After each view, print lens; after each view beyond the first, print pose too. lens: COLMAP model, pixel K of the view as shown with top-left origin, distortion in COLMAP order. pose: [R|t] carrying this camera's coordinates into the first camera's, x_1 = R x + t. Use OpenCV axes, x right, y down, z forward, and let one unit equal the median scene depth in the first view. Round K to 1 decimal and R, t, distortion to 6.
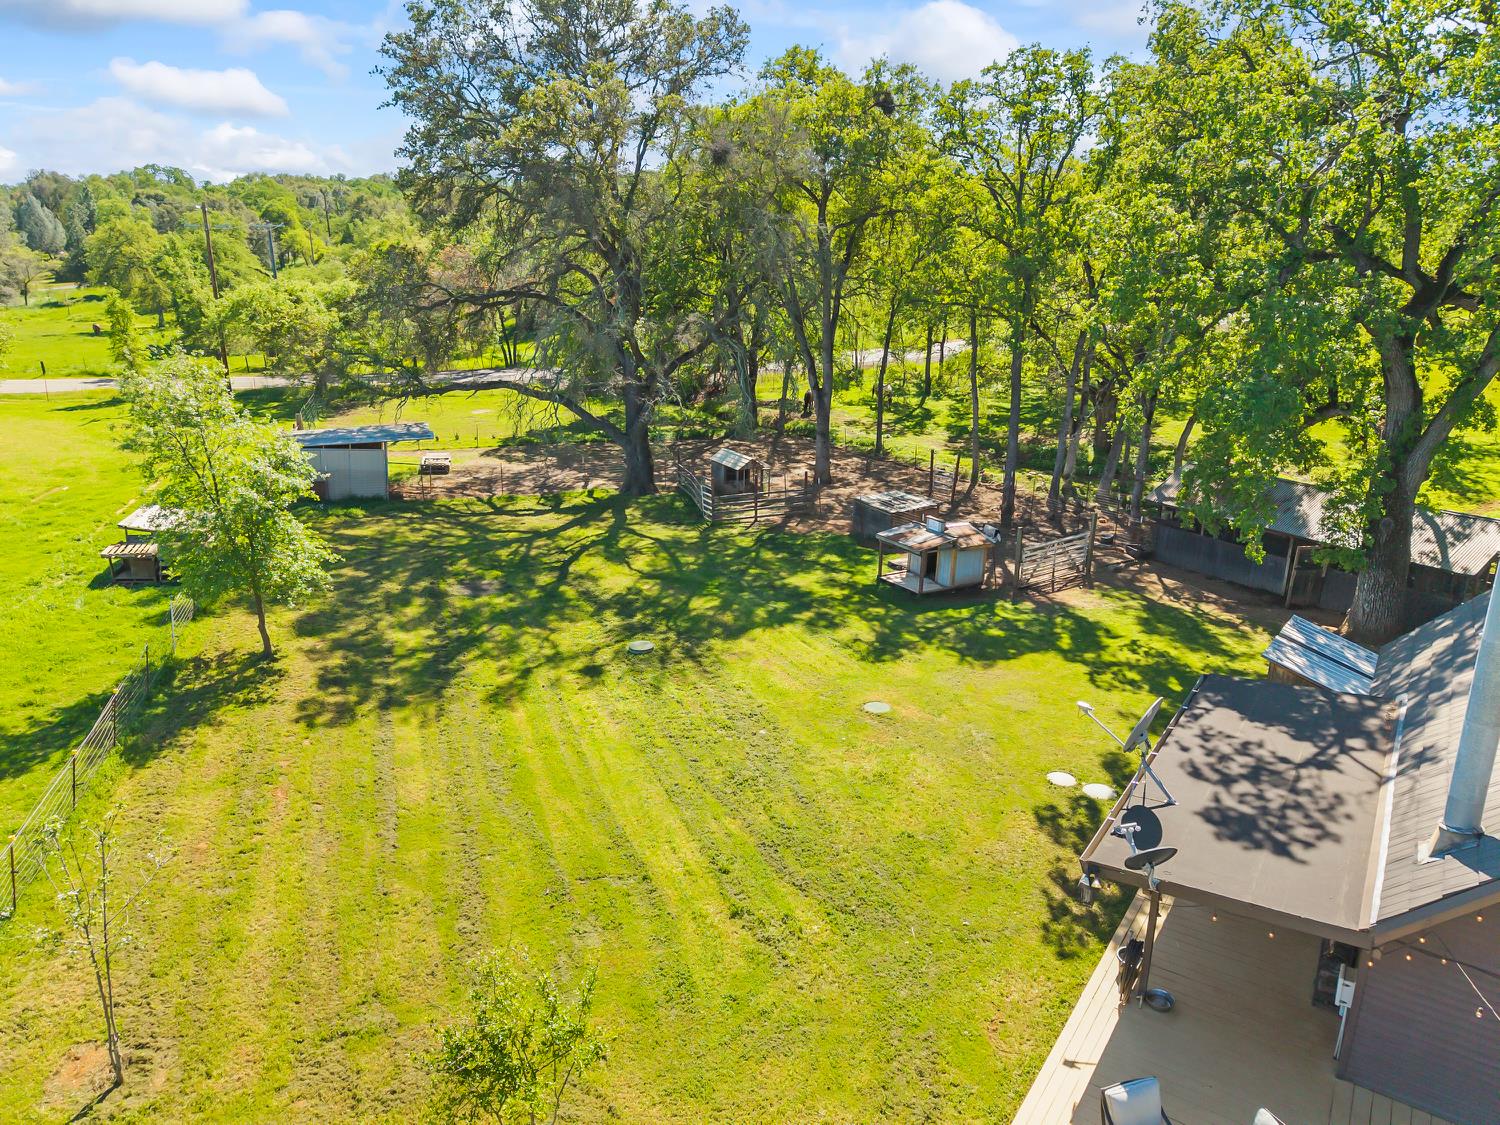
lens RADIAL K [[1025.7, 0, 750.0], [0, 1025.7, 562.5], [0, 0, 1]] dist [0.000346, 0.000839]
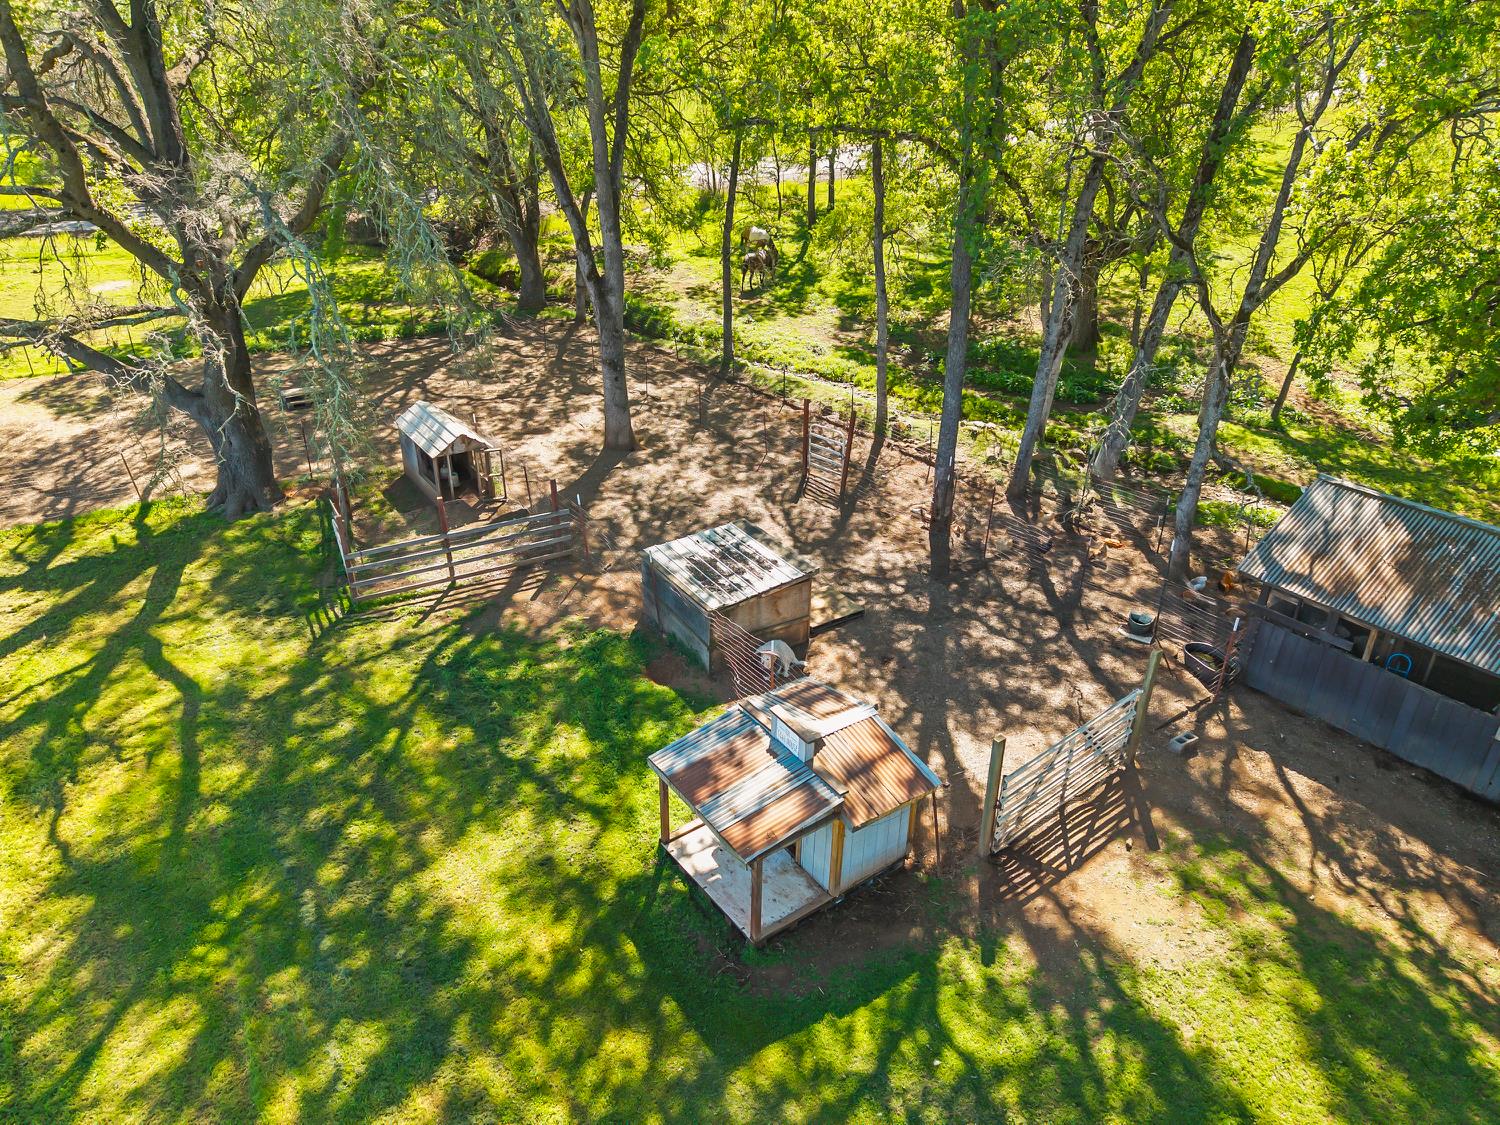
lens RADIAL K [[1019.0, 0, 772.2], [0, 1019.0, 564.6], [0, 0, 1]] dist [0.026562, 0.000388]
pose [[0.993070, -0.049660, 0.106520, 0.101221], [0.027906, 0.980057, 0.196748, -0.135761], [-0.114167, -0.192412, 0.974650, 0.467542]]
